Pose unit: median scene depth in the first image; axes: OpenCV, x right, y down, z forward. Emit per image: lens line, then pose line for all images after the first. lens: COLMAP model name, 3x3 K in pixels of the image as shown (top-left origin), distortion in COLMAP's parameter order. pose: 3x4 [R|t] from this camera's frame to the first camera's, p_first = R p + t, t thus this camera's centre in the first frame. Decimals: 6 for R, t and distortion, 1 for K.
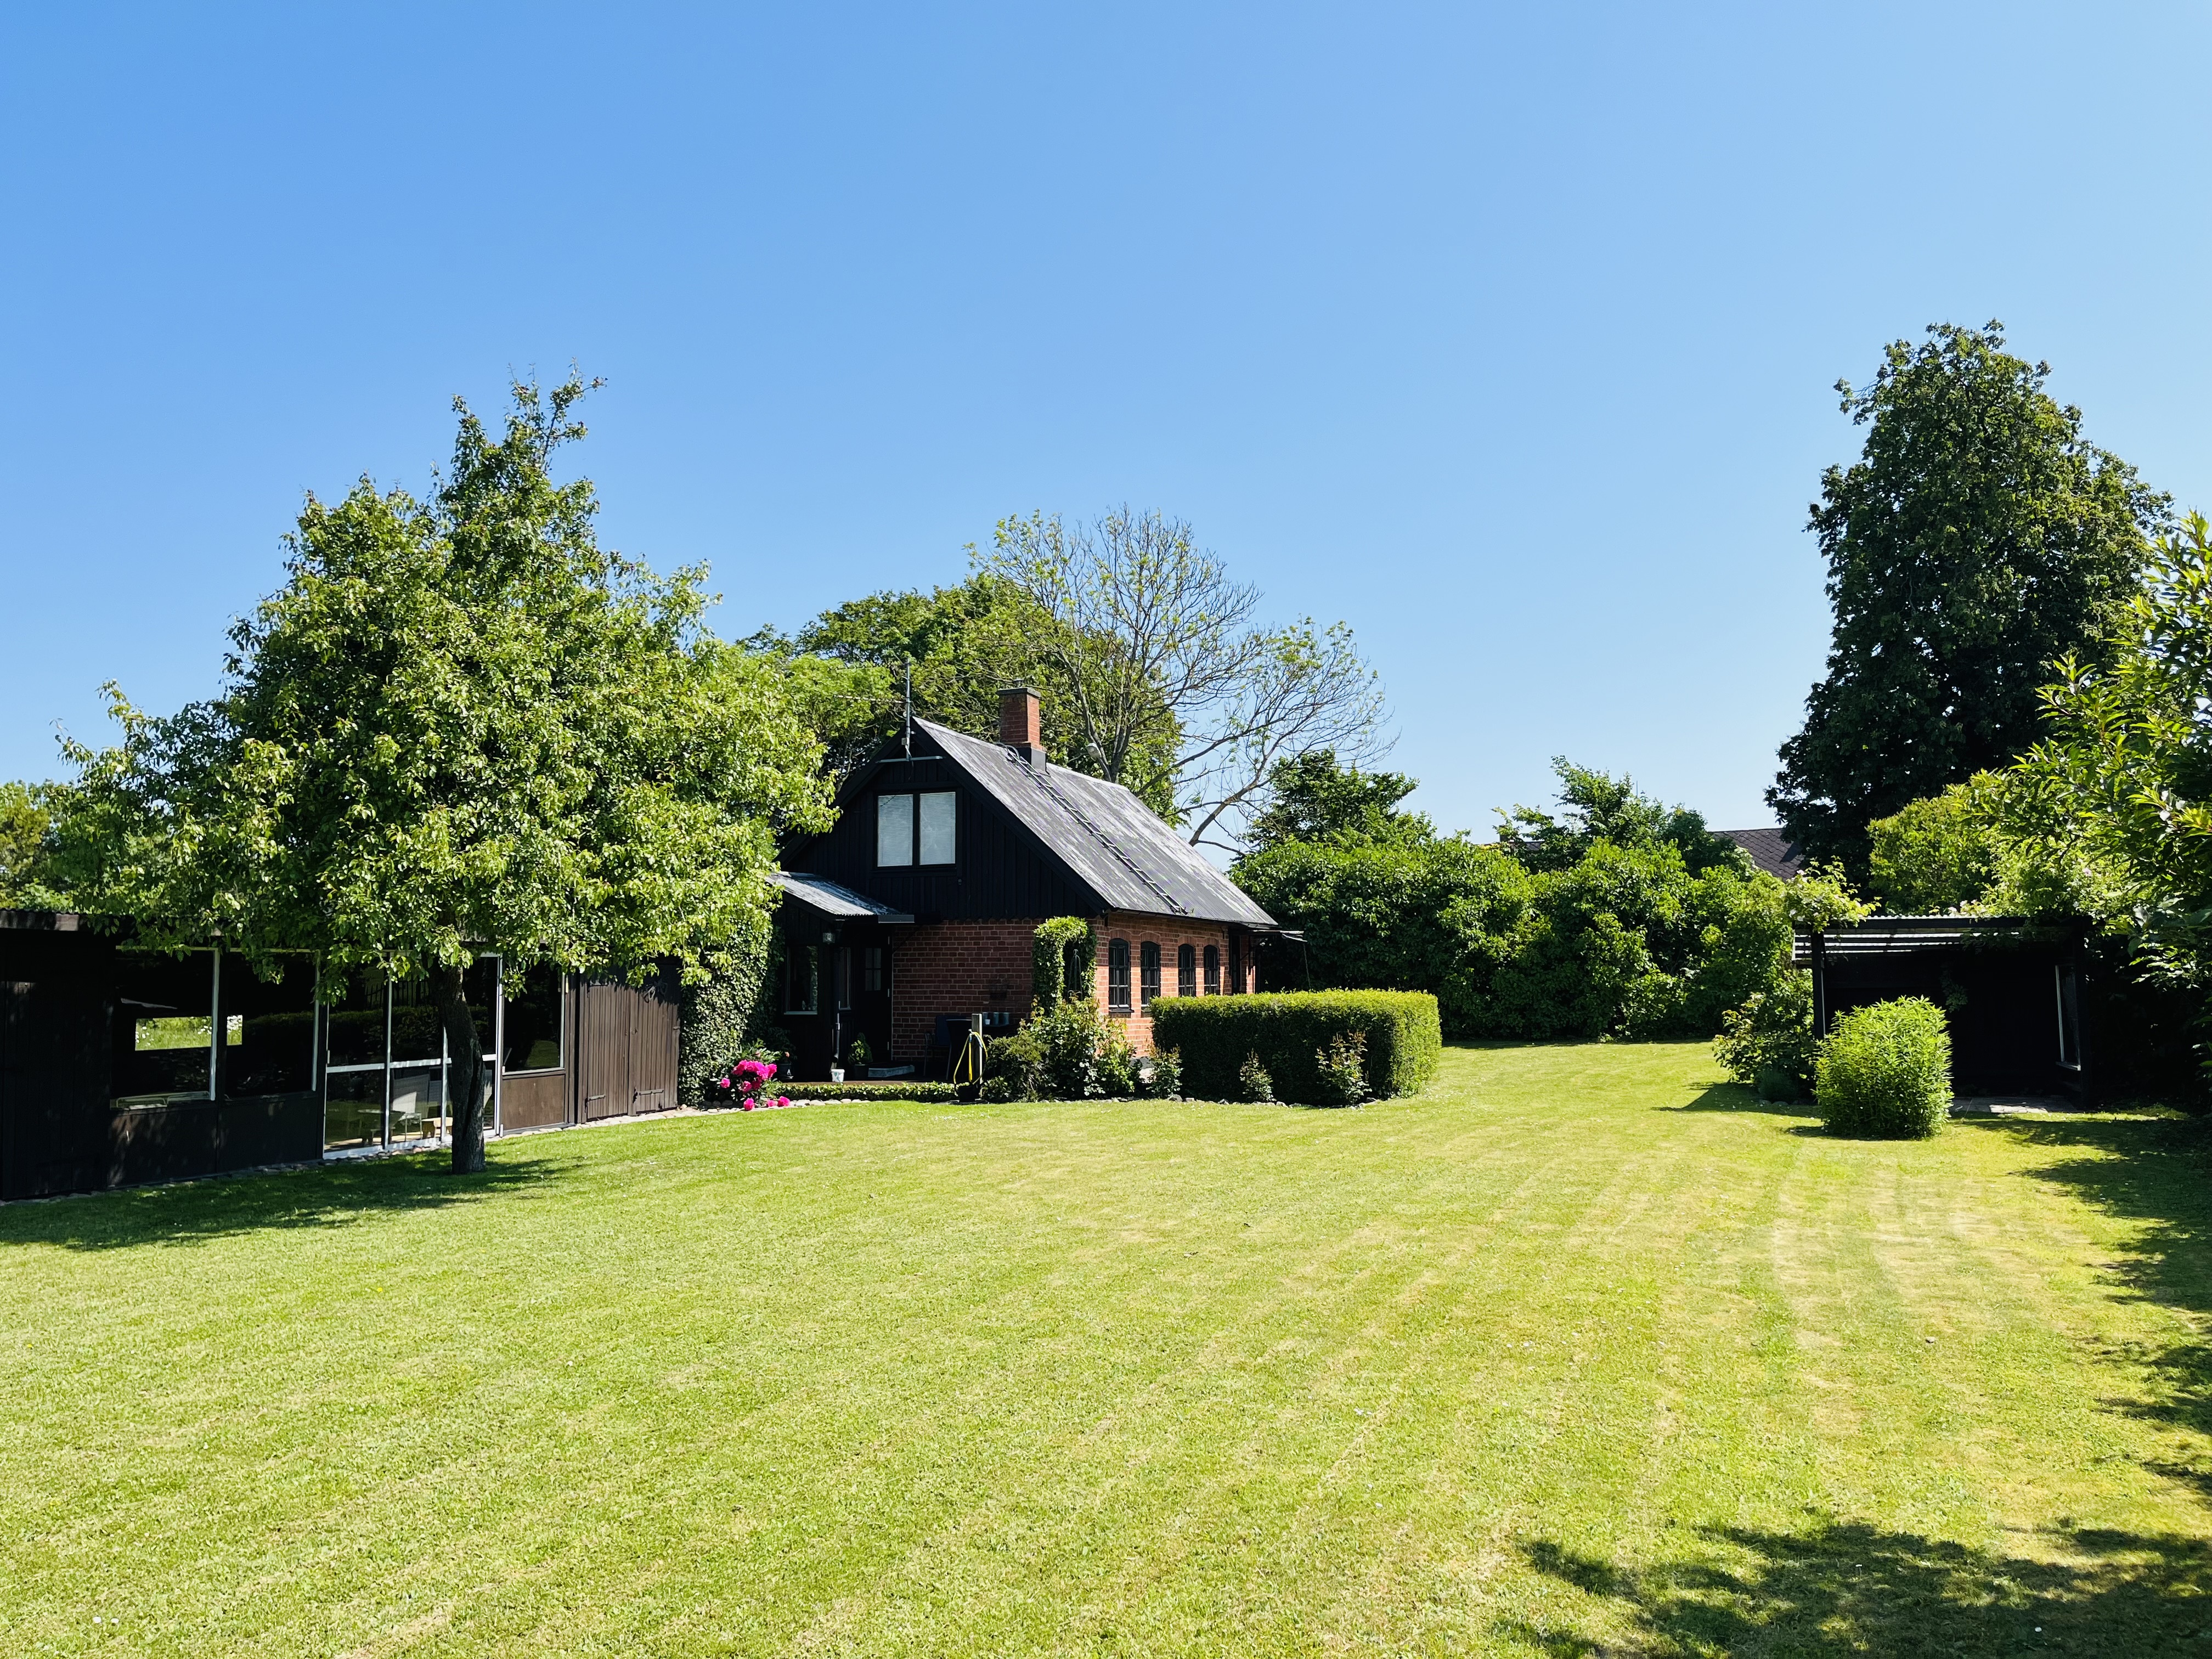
lens RADIAL K [[1673.9, 0, 1106.0], [0, 1673.9, 829.5], [0, 0, 1]] dist [-0.068123, -0.000667]
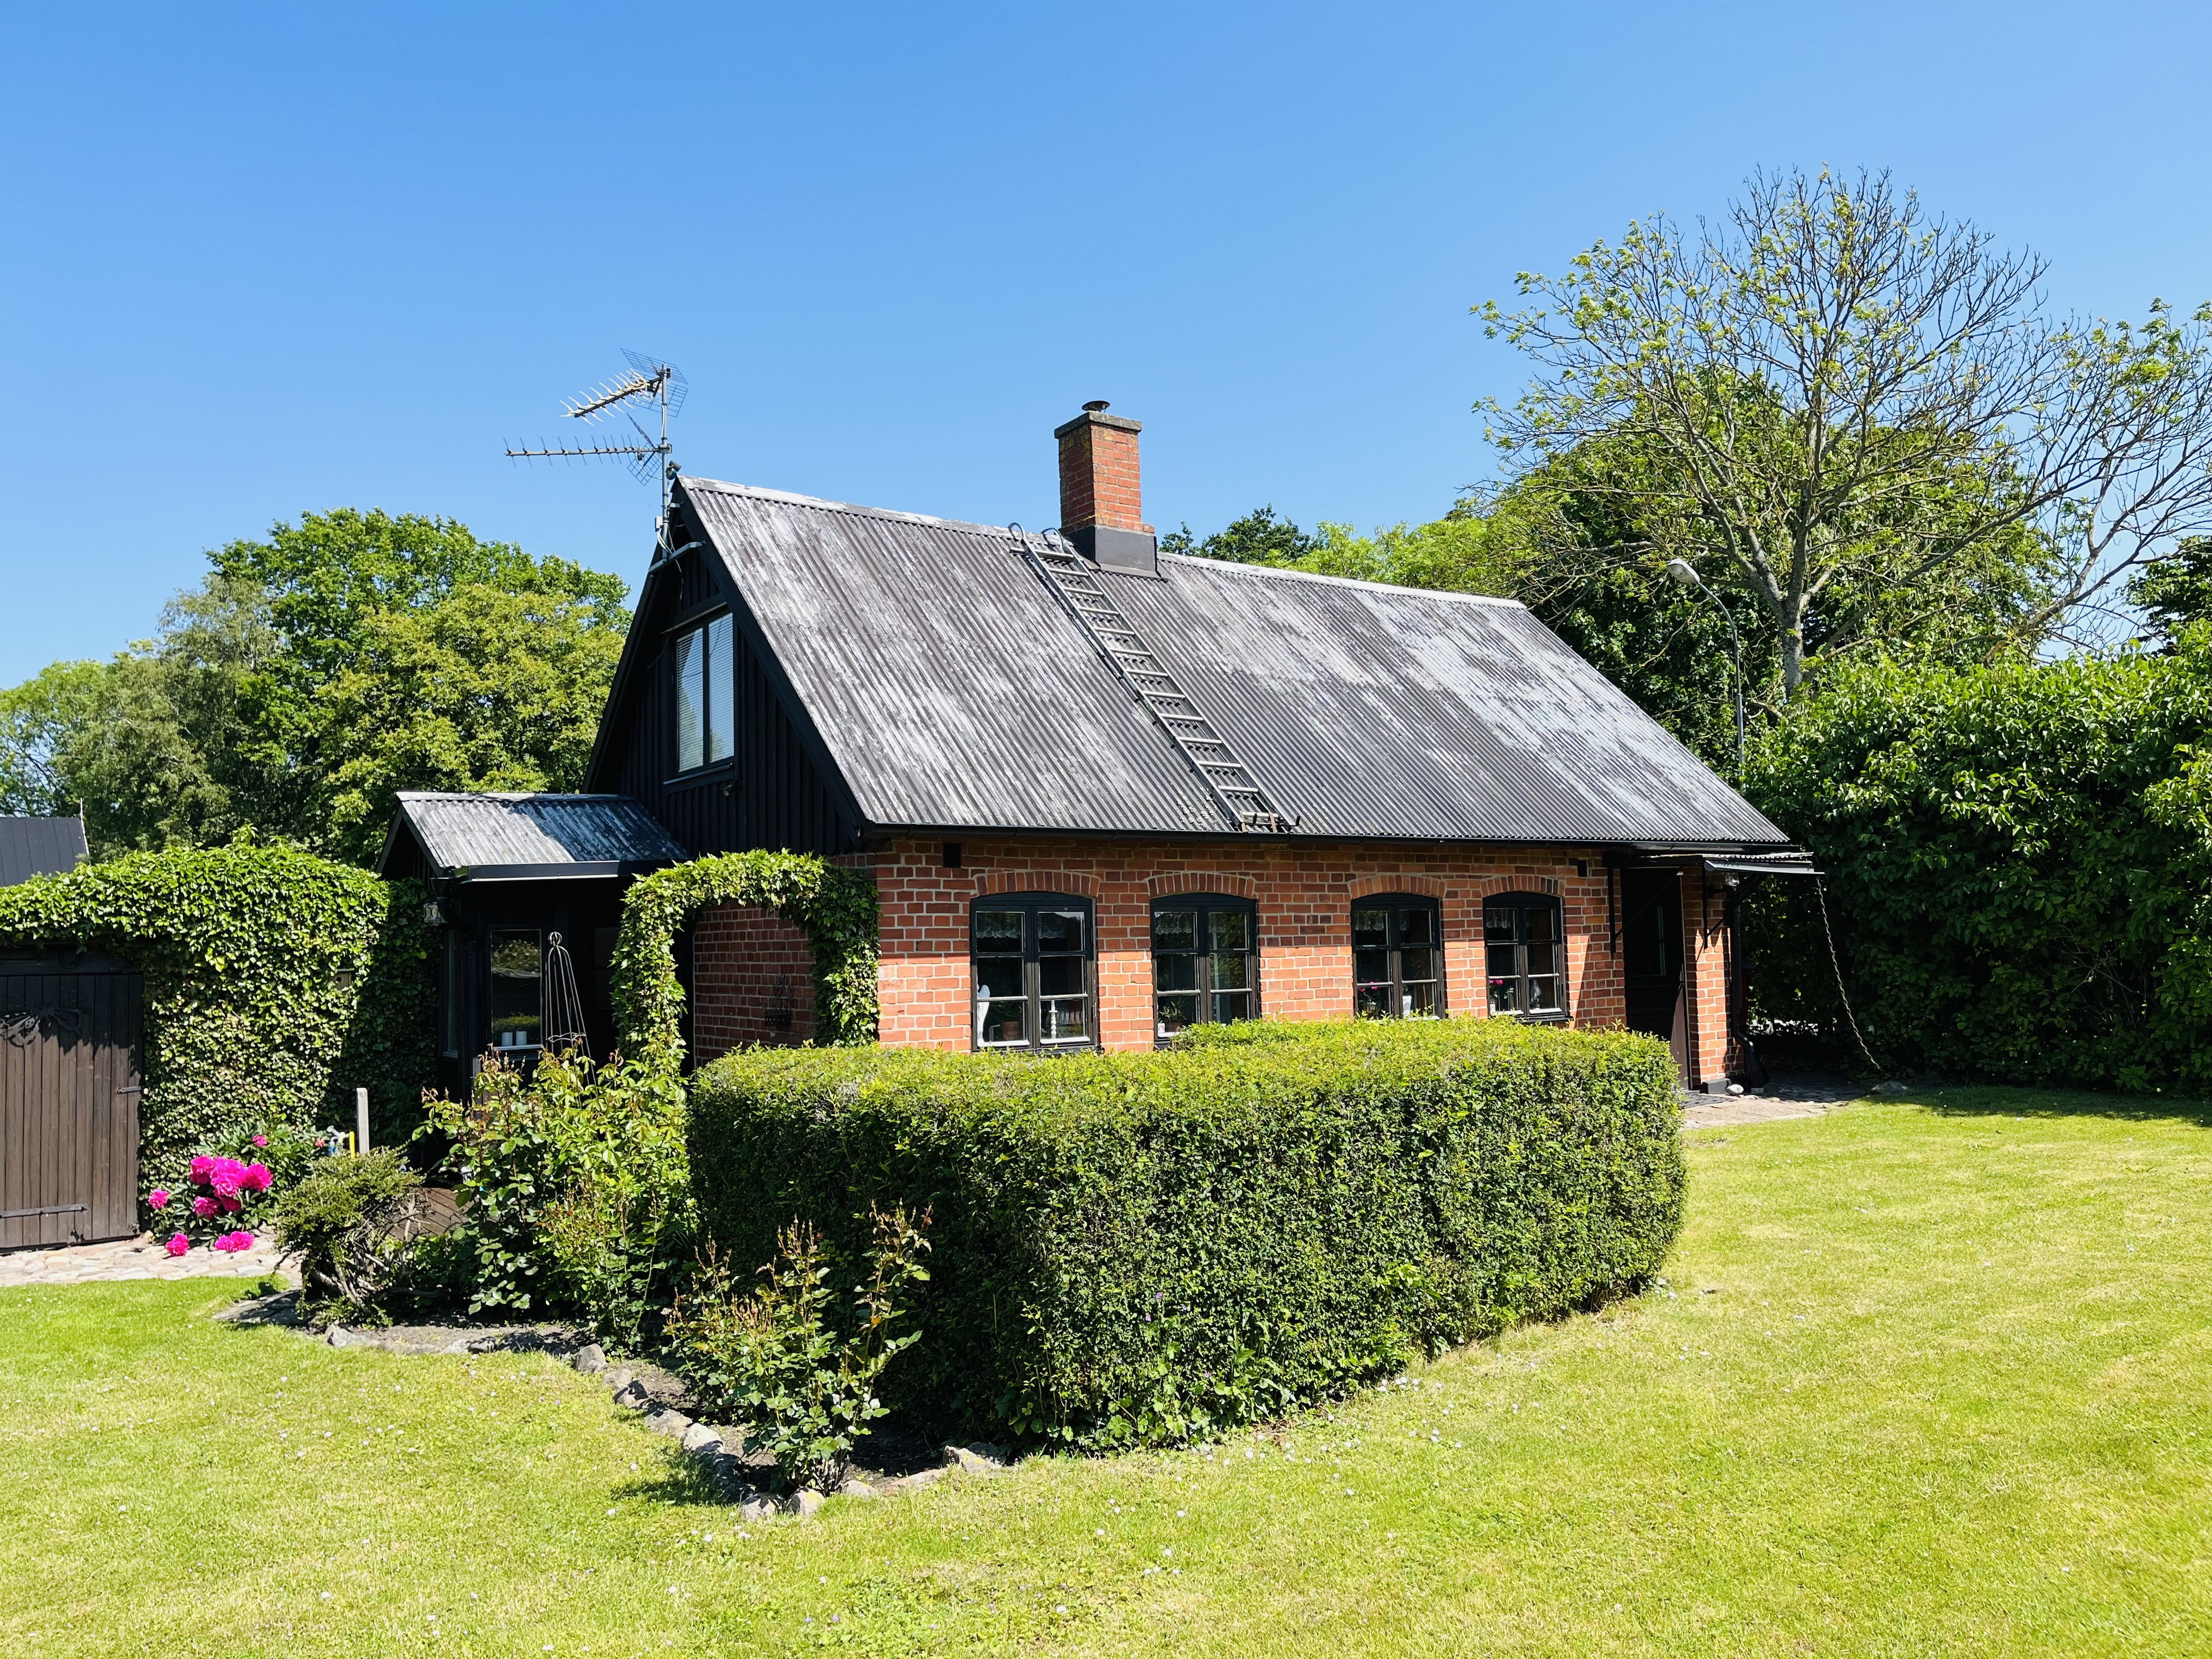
lens RADIAL K [[1673.9, 0, 1106.0], [0, 1673.9, 829.5], [0, 0, 1]] dist [-0.068123, -0.000667]
pose [[0.804966, -0.061399, -0.590136, 0.242827], [0.075358, 0.997156, -0.000955, 0.043383], [0.588516, -0.043702, 0.807304, 0.567444]]
